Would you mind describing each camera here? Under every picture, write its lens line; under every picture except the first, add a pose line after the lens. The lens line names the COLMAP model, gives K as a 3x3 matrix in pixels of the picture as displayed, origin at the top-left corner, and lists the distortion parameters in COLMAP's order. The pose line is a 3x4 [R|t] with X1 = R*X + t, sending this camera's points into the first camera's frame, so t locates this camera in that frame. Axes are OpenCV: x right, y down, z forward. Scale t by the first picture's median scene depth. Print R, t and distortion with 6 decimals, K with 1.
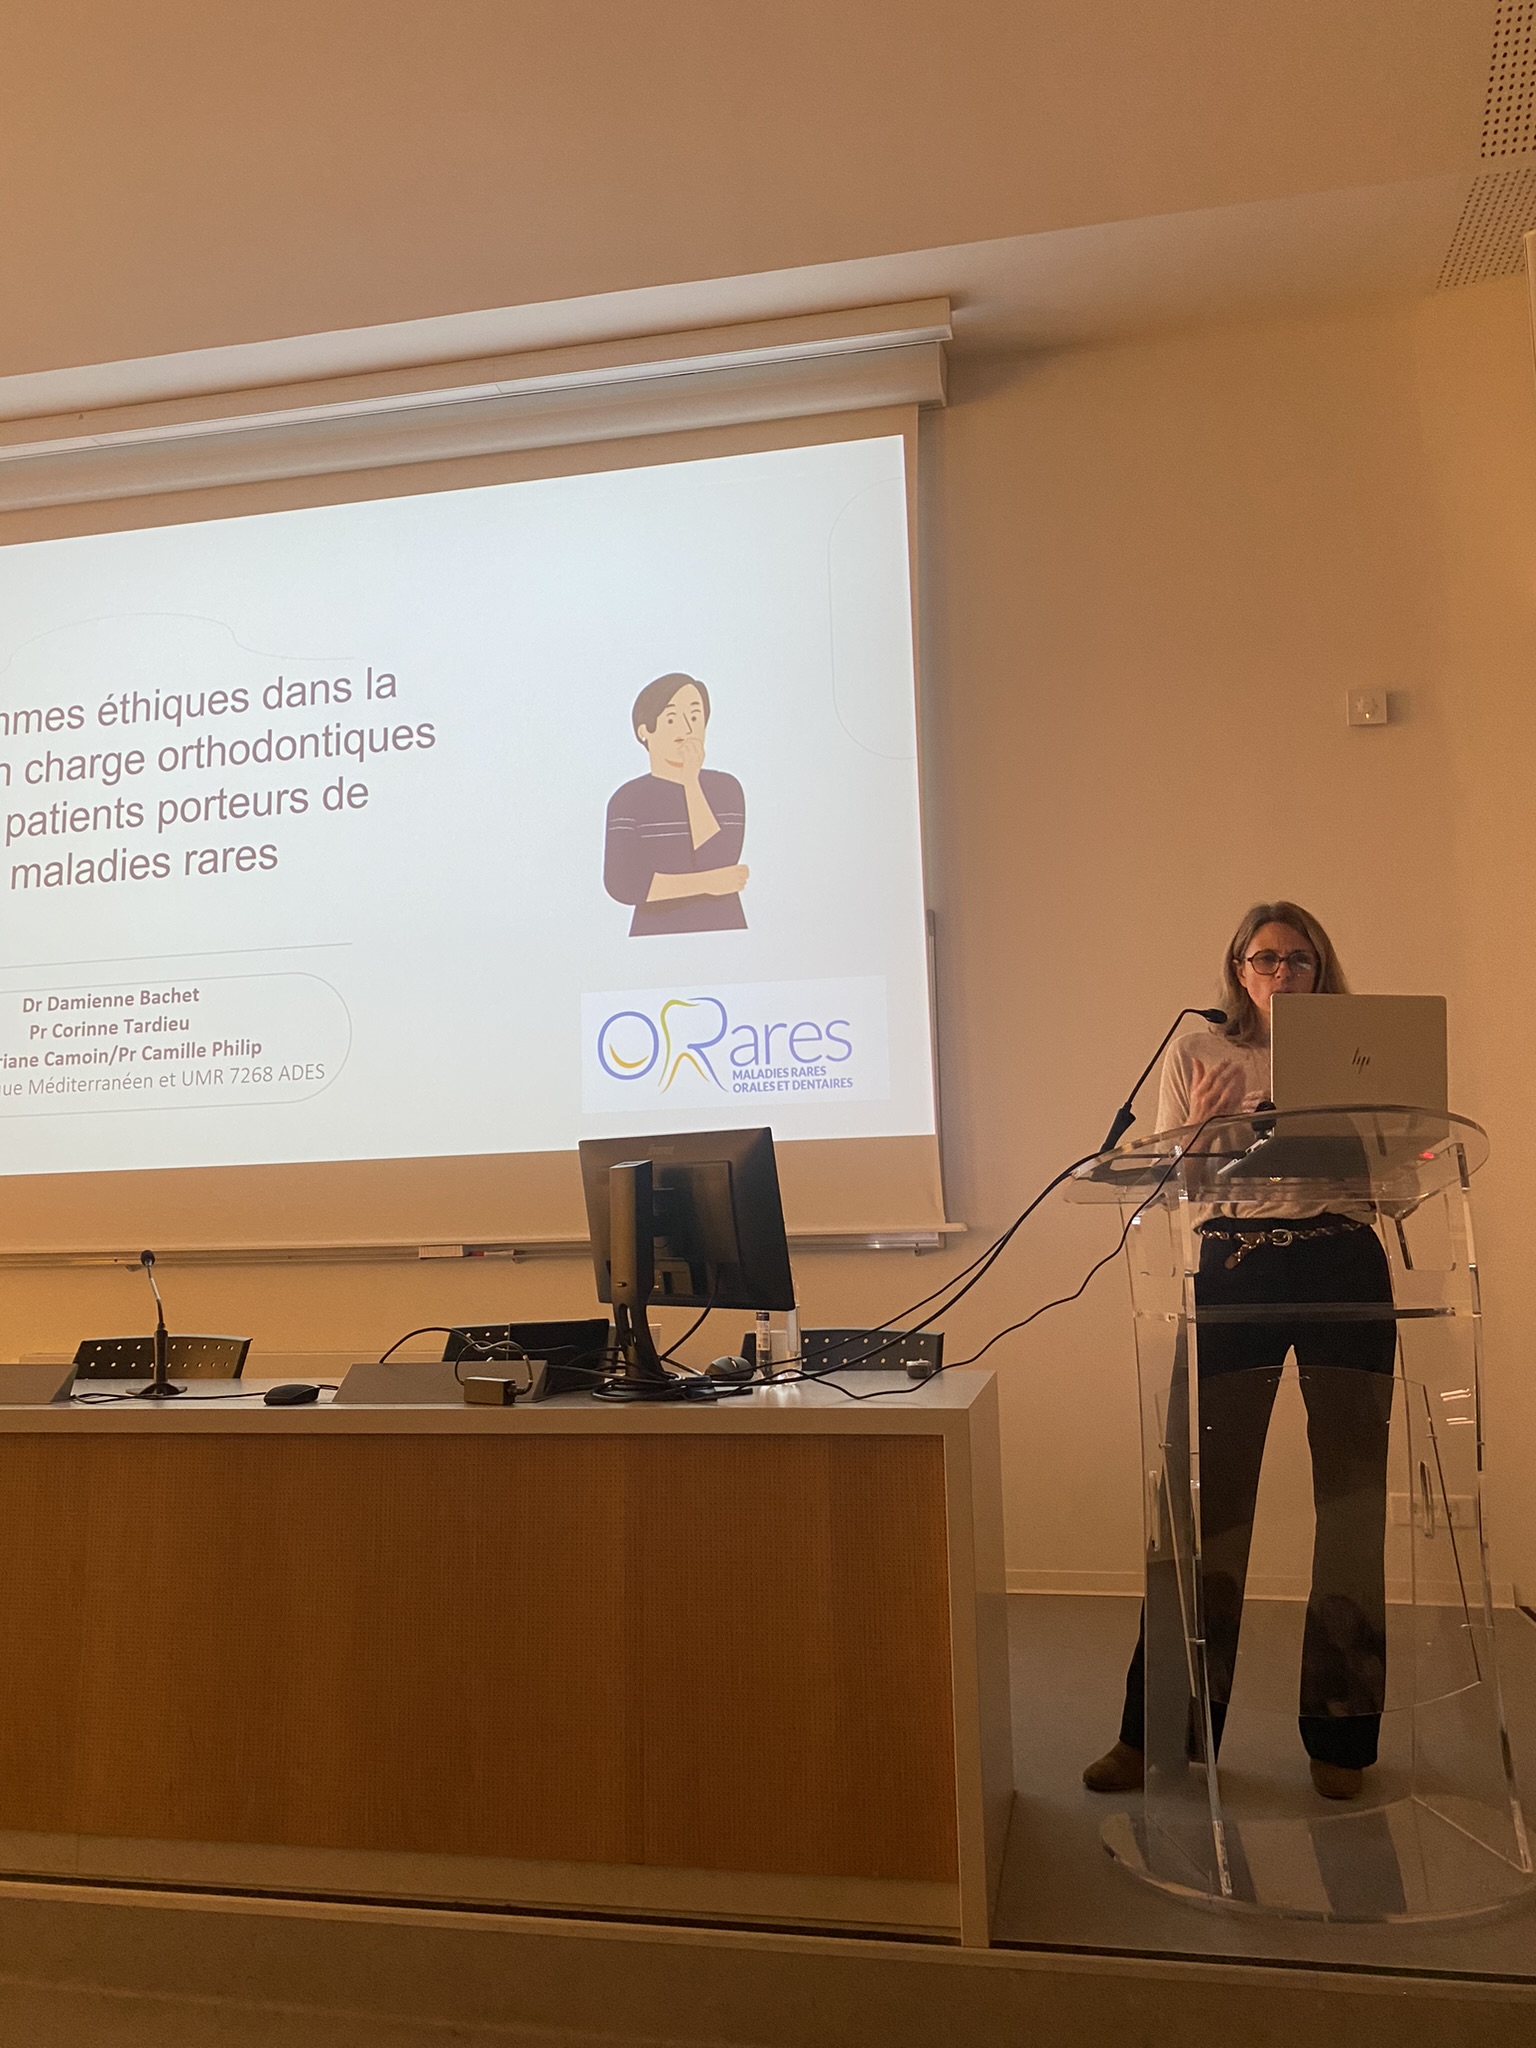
lens RADIAL K [[1579.0, 0, 791.3], [0, 1579.0, 1015.2], [0, 0, 1]] dist [0.037833, -0.000313]
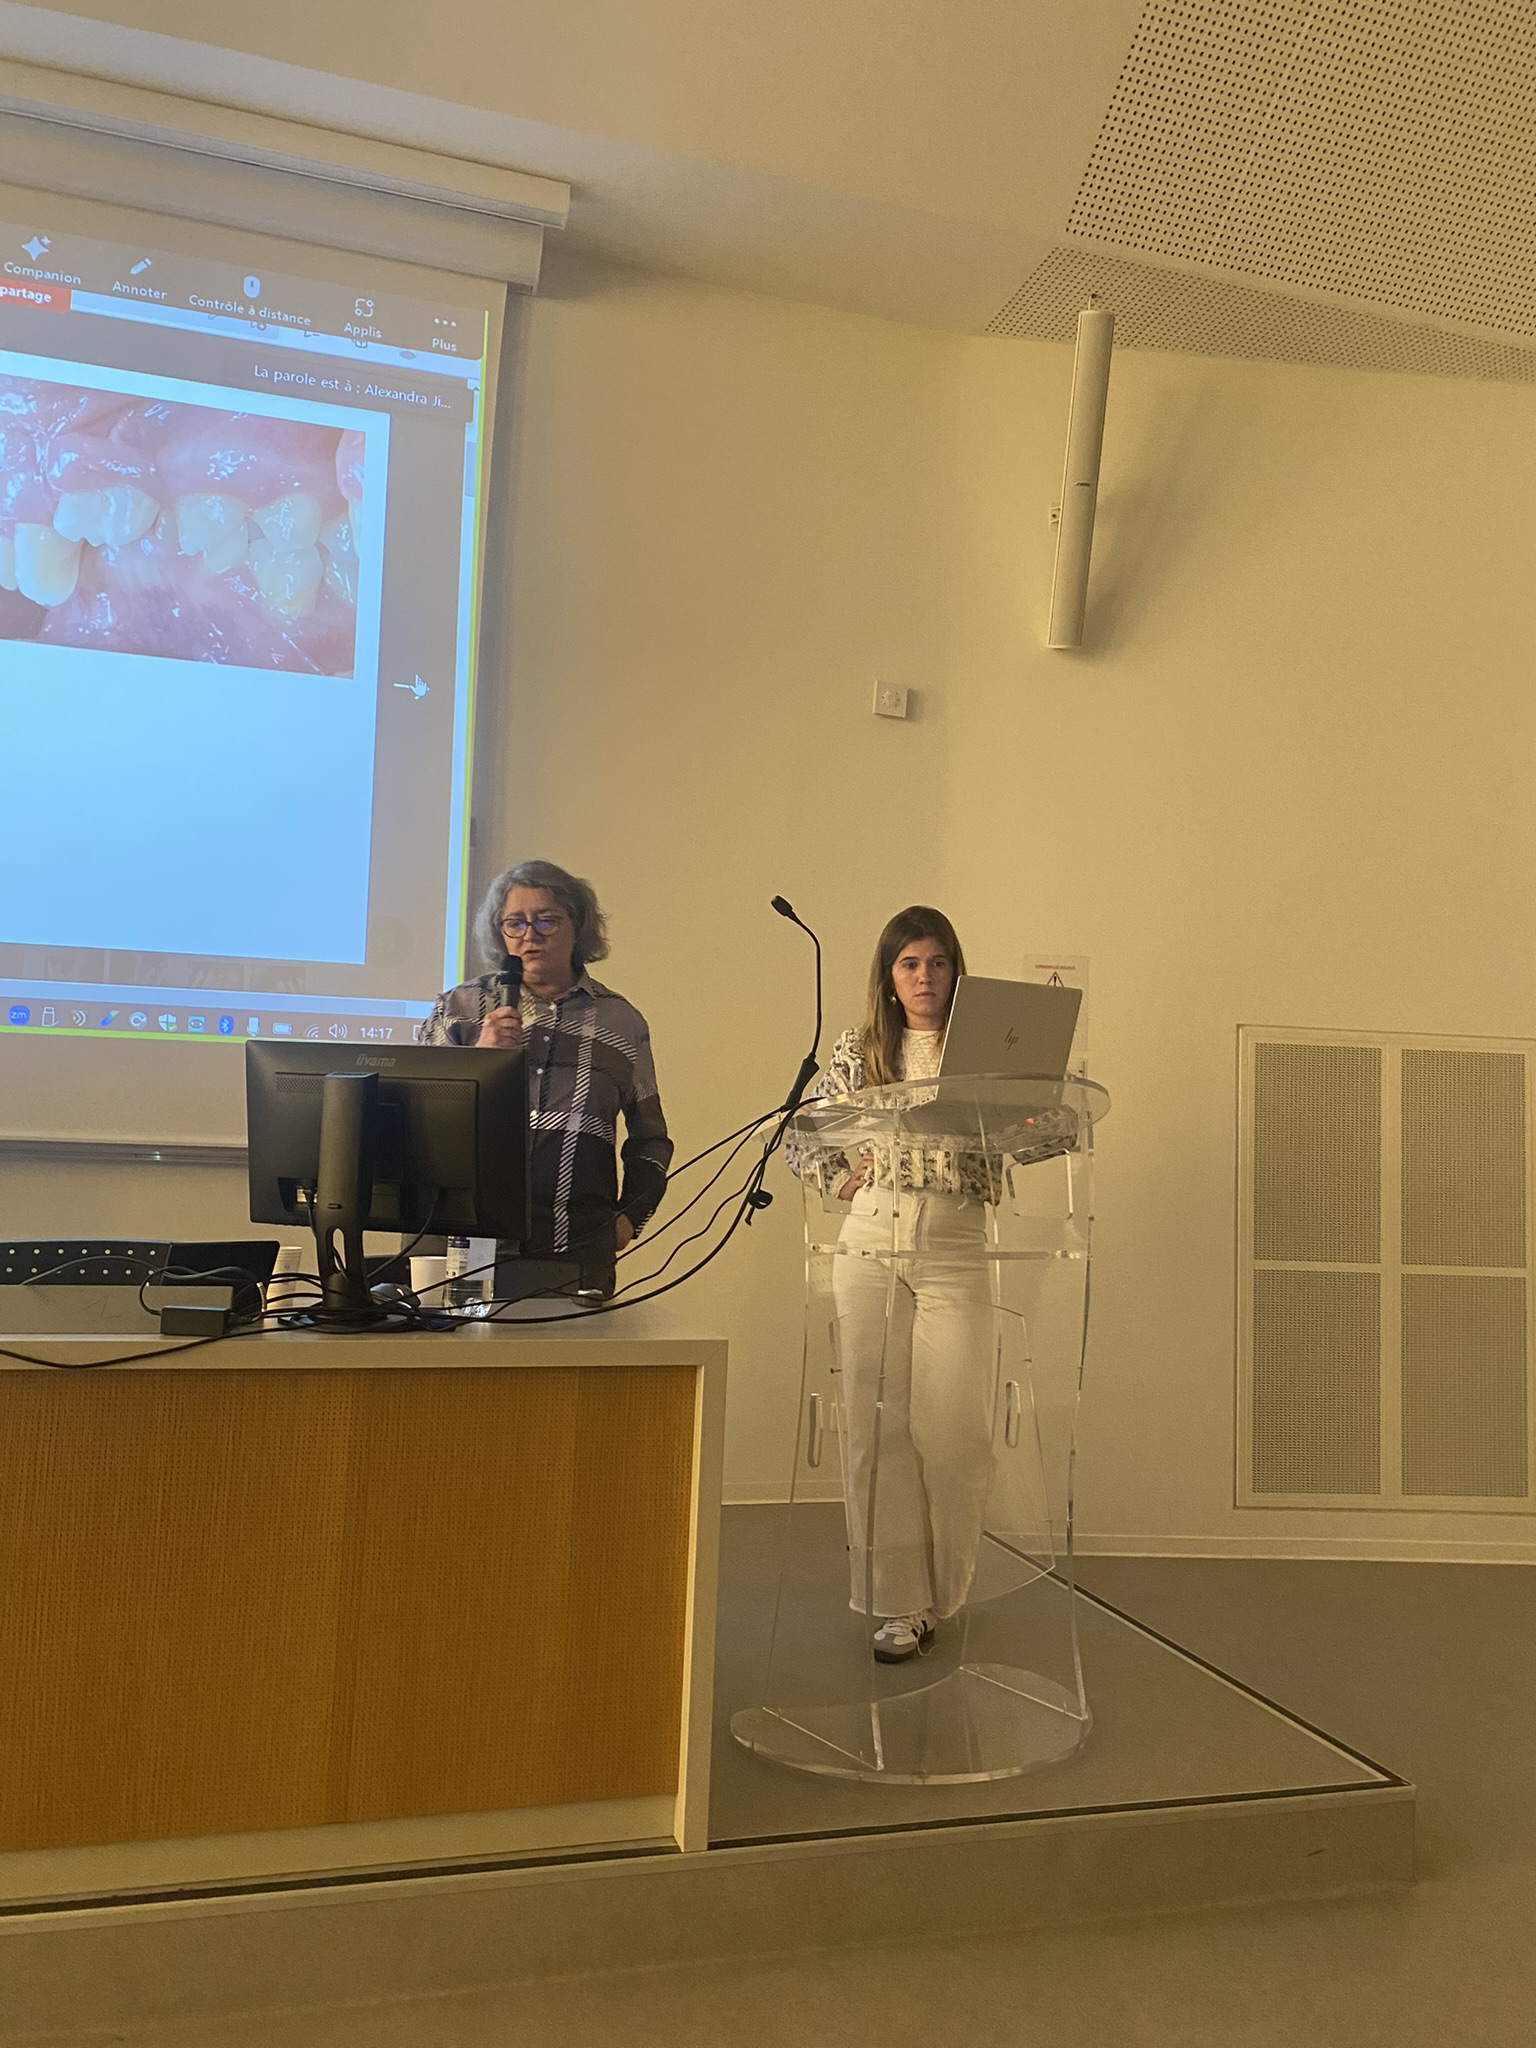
lens RADIAL K [[1567.3, 0, 816.7], [0, 1567.3, 1029.4], [0, 0, 1]] dist [0.062007, -0.005538]
pose [[0.883310, 0.092595, 0.459554, -0.273879], [-0.120822, 0.992148, 0.032327, 0.005228], [-0.452952, -0.084079, 0.887562, 0.068409]]
